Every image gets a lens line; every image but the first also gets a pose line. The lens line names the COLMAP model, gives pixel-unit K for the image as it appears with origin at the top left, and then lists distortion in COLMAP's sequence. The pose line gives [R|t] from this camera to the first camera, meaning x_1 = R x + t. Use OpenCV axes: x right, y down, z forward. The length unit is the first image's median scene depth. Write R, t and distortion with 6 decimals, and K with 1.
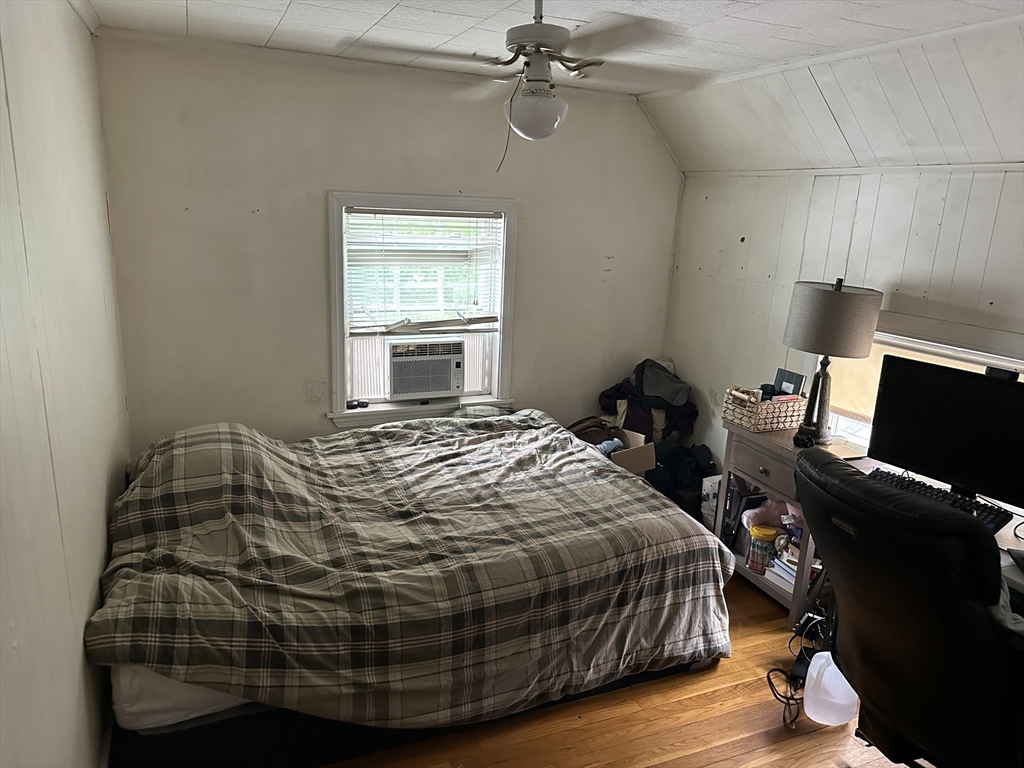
lens RADIAL K [[695.9, 0, 508.0], [0, 695.9, 370.1], [0, 0, 1]] dist [0.064019, -0.110754]
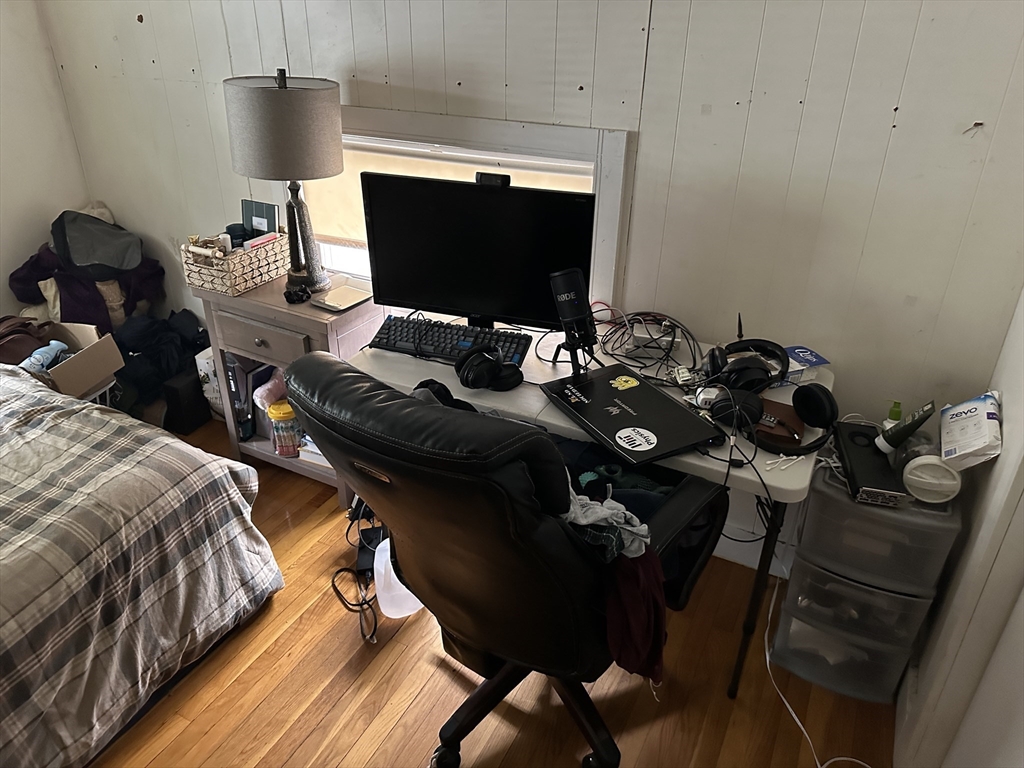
lens RADIAL K [[731.1, 0, 511.3], [0, 731.1, 344.4], [0, 0, 1]] dist [-0.002535, 0.002815]
pose [[0.762991, -0.334791, 0.552956, 0.135607], [0.184249, 0.932578, 0.310402, -0.053190], [-0.619595, -0.134952, 0.773234, 0.218805]]
